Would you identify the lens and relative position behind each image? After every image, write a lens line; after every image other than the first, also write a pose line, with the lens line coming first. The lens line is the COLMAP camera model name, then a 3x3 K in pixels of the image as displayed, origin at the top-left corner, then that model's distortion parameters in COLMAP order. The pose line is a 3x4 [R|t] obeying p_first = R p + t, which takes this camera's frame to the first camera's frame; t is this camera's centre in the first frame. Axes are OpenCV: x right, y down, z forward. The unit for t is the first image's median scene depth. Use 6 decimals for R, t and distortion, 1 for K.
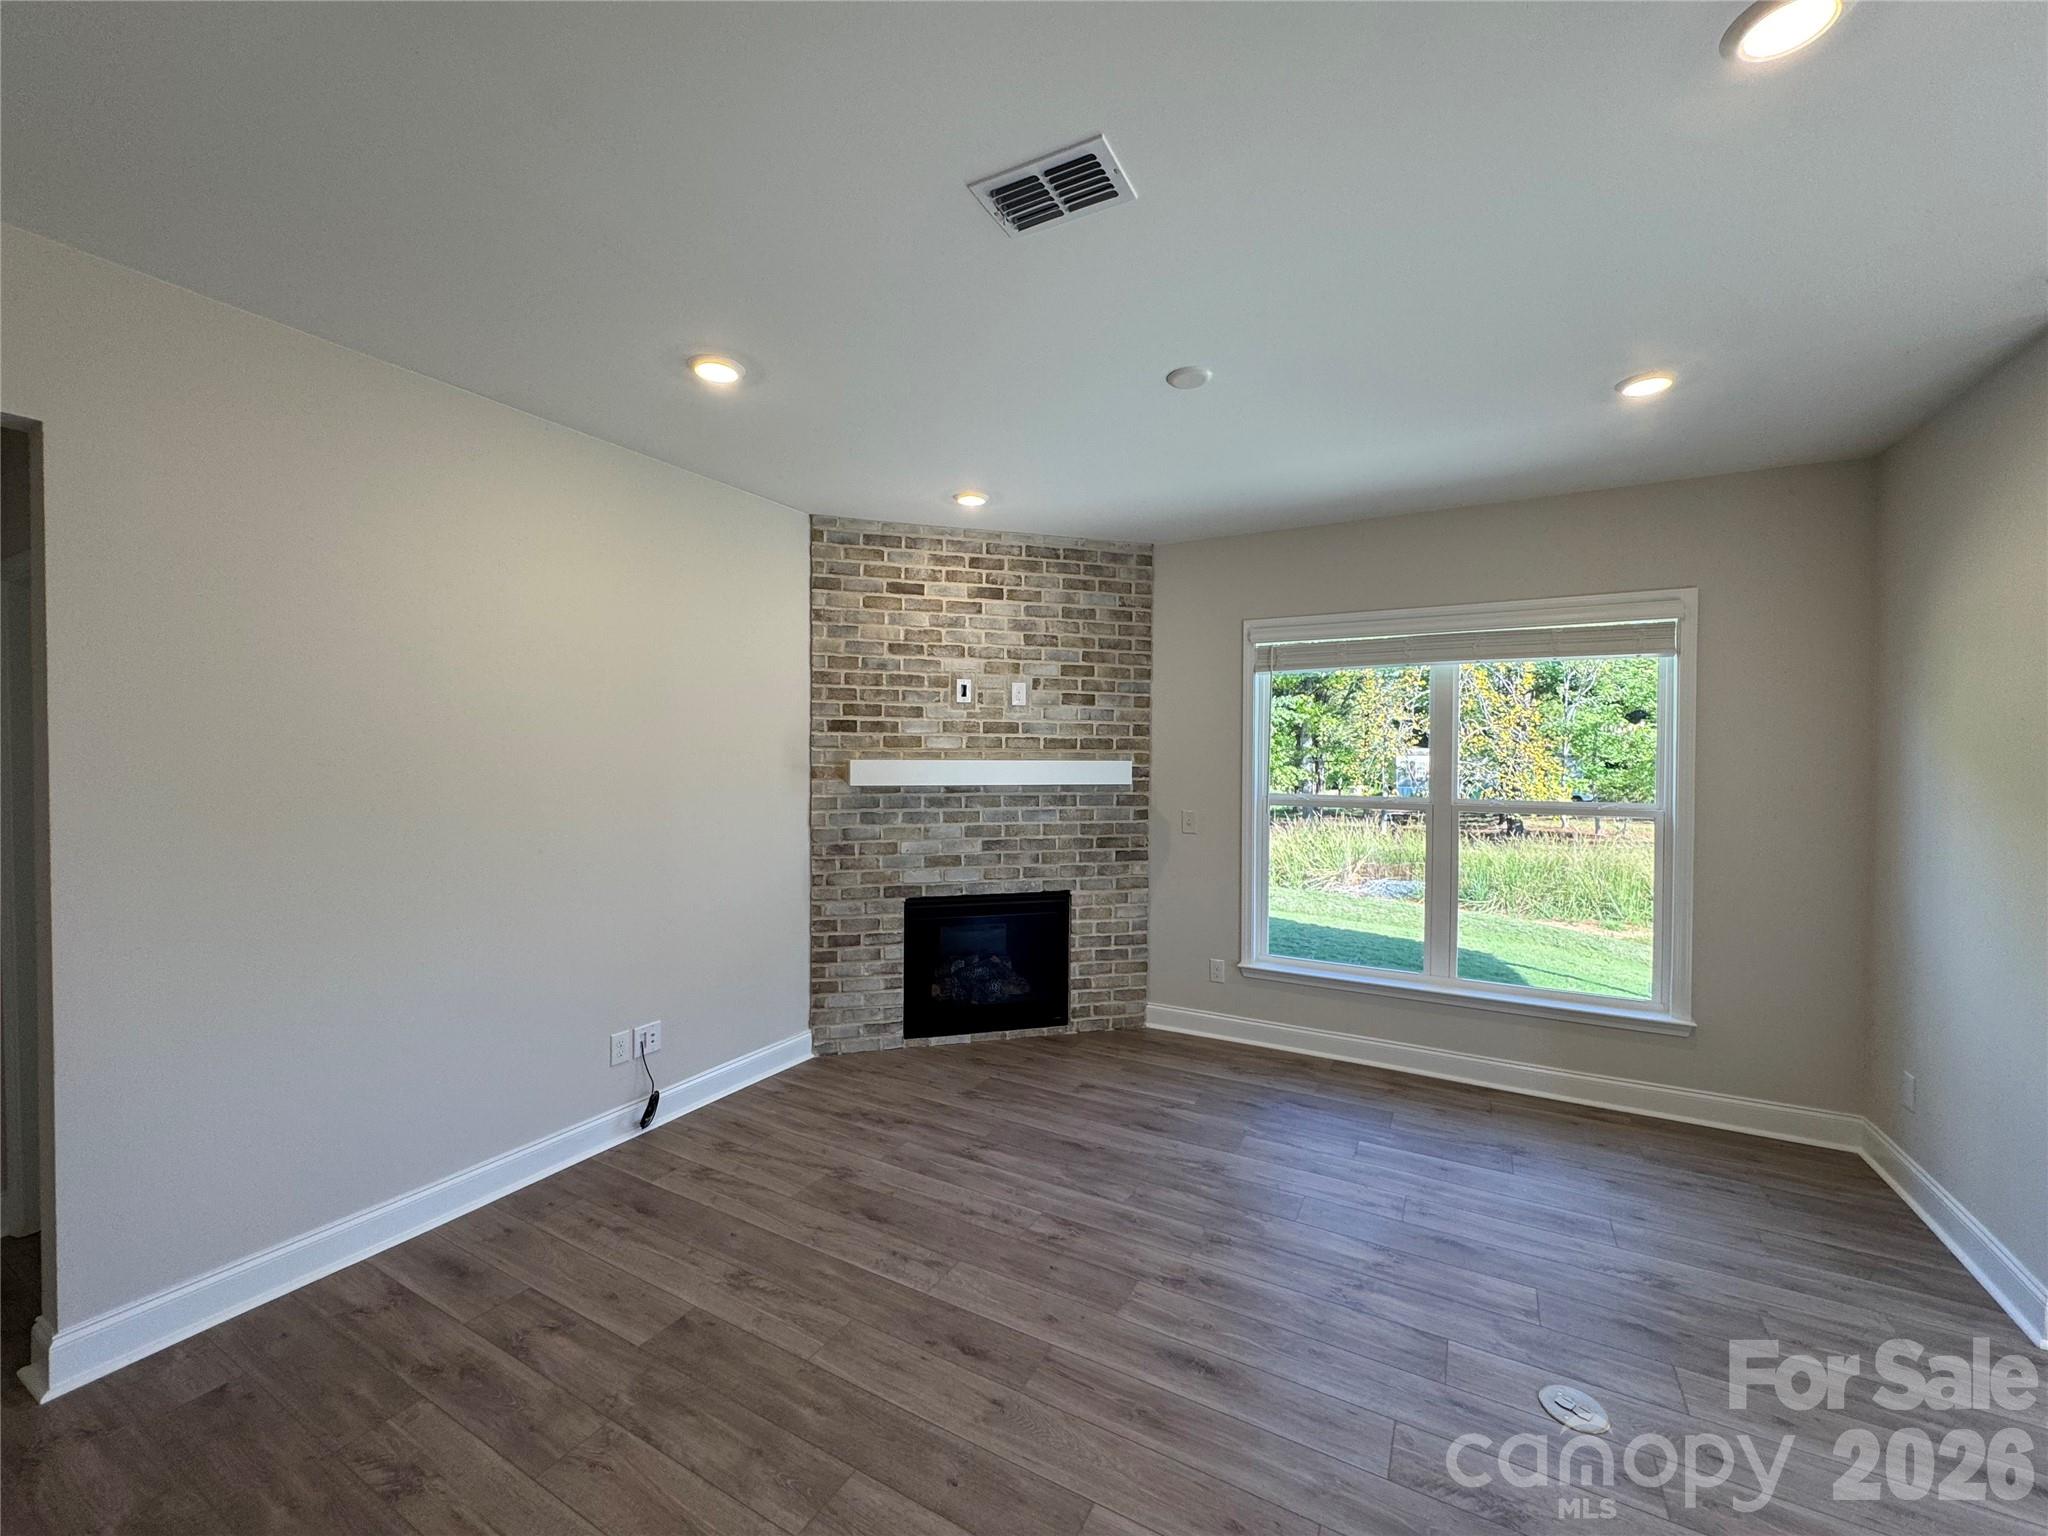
lens RADIAL K [[819.3, 0, 1023.9], [0, 819.3, 759.9], [0, 0, 1]] dist [-0.005337, 0.000961]
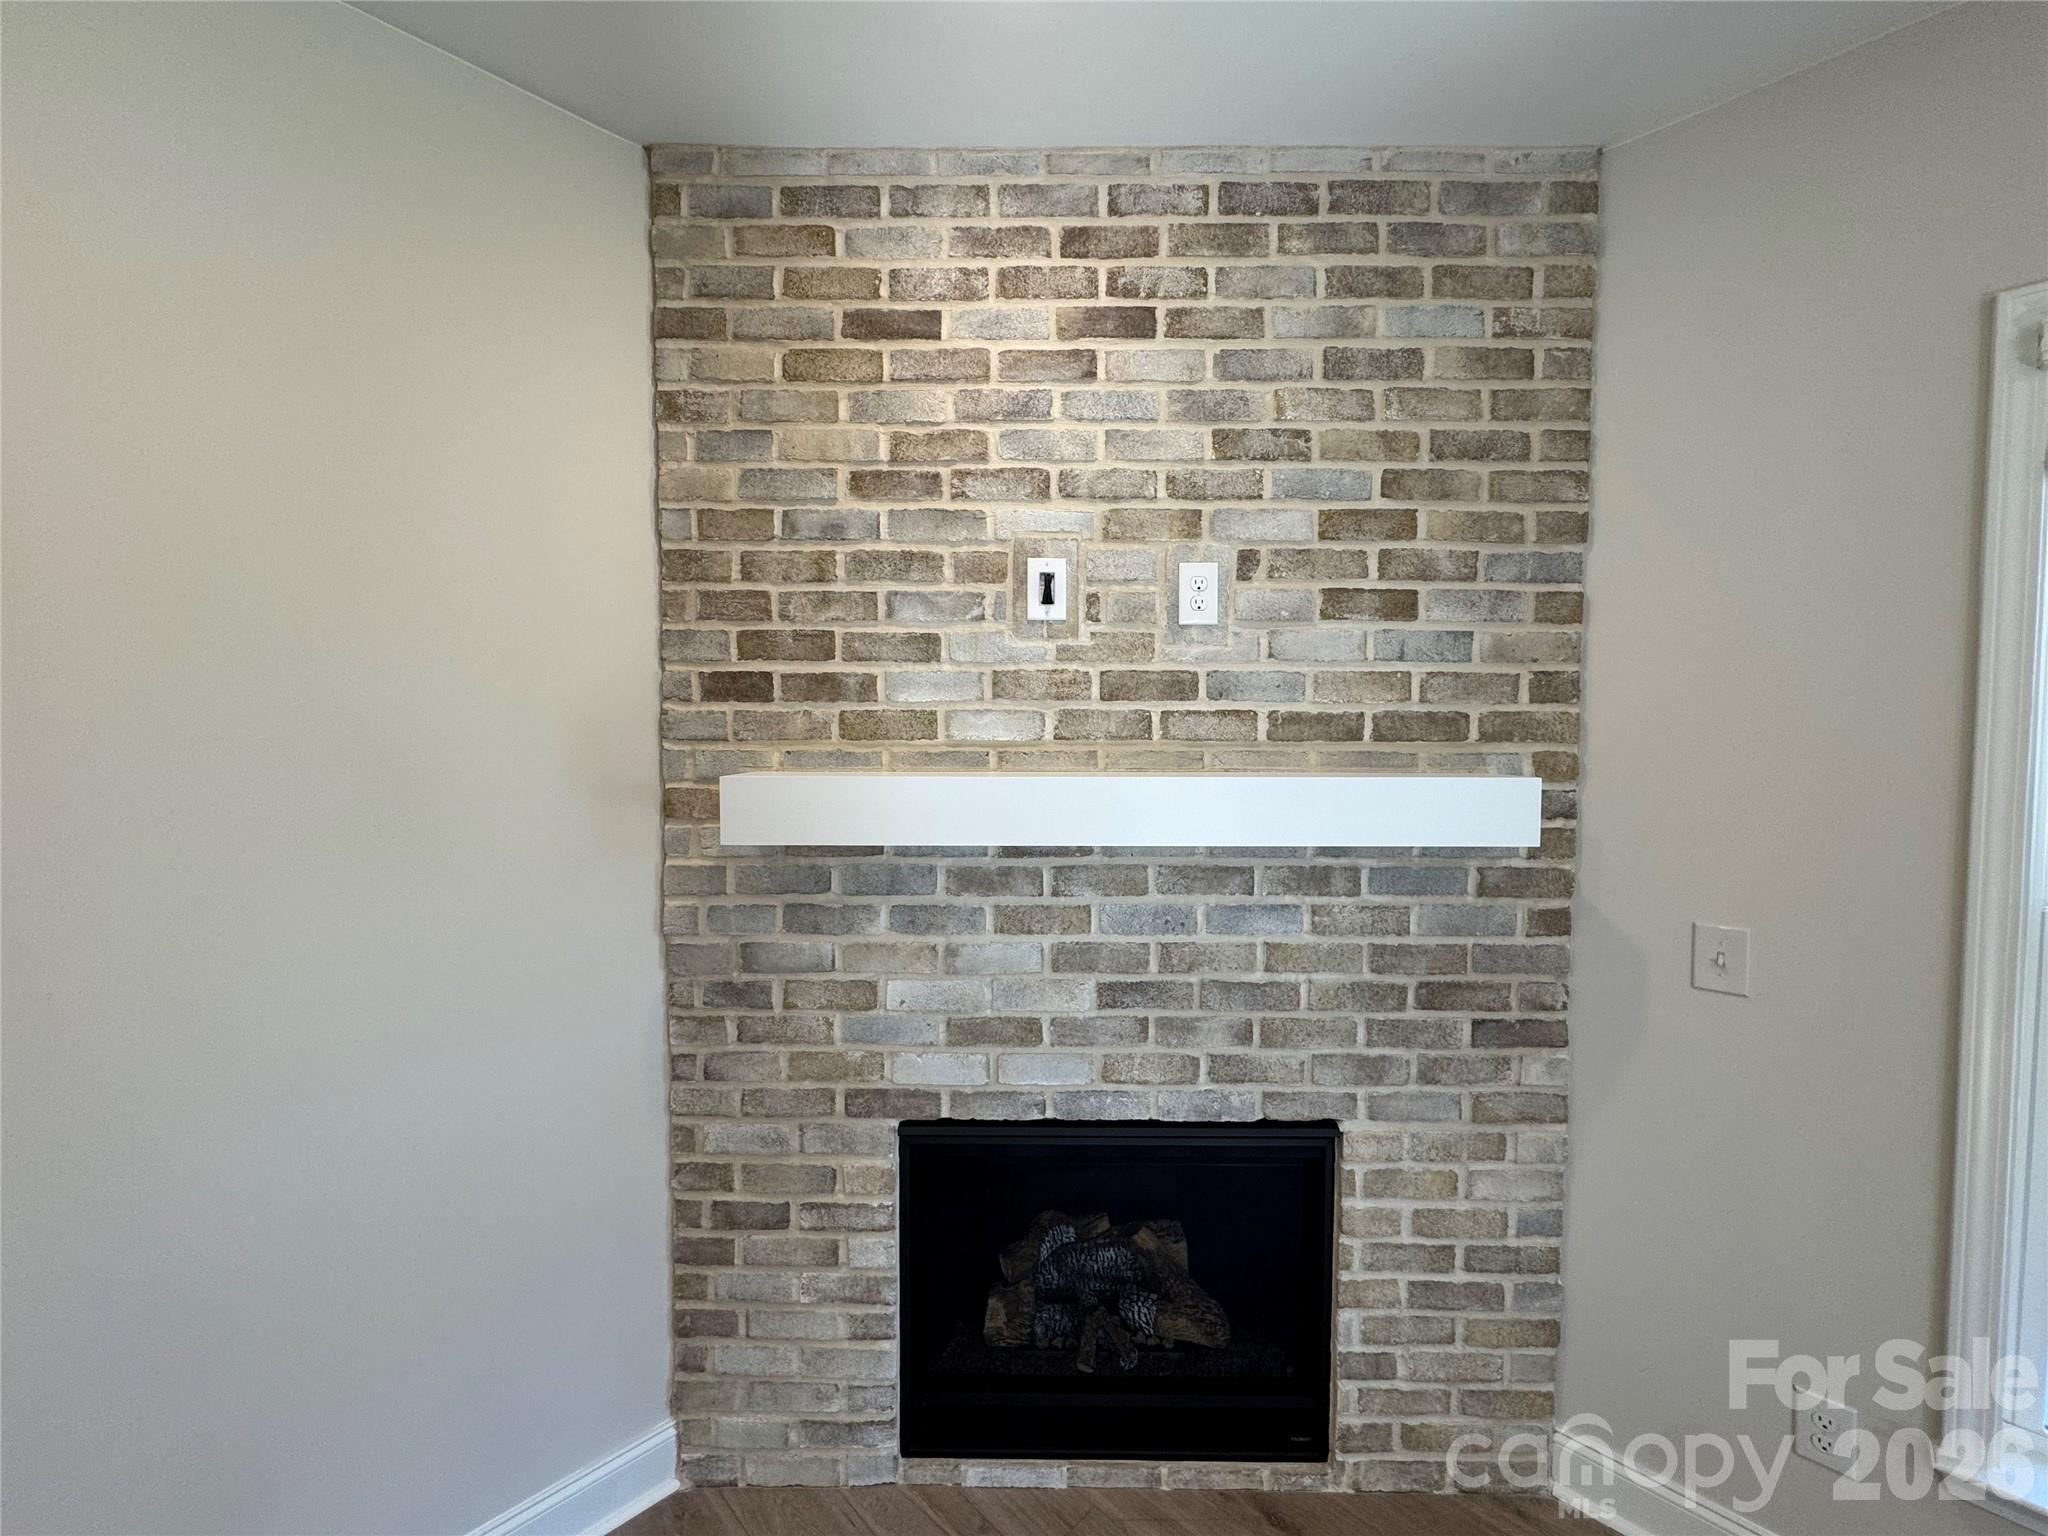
lens RADIAL K [[819.3, 0, 1019.1], [0, 819.3, 774.6], [0, 0, 1]] dist [-0.005337, 0.000961]
pose [[0.959784, 0.006934, -0.280653, 0.020757], [0.002005, 0.999500, 0.031548, -0.010667], [0.280731, -0.030842, 0.959291, 0.629864]]
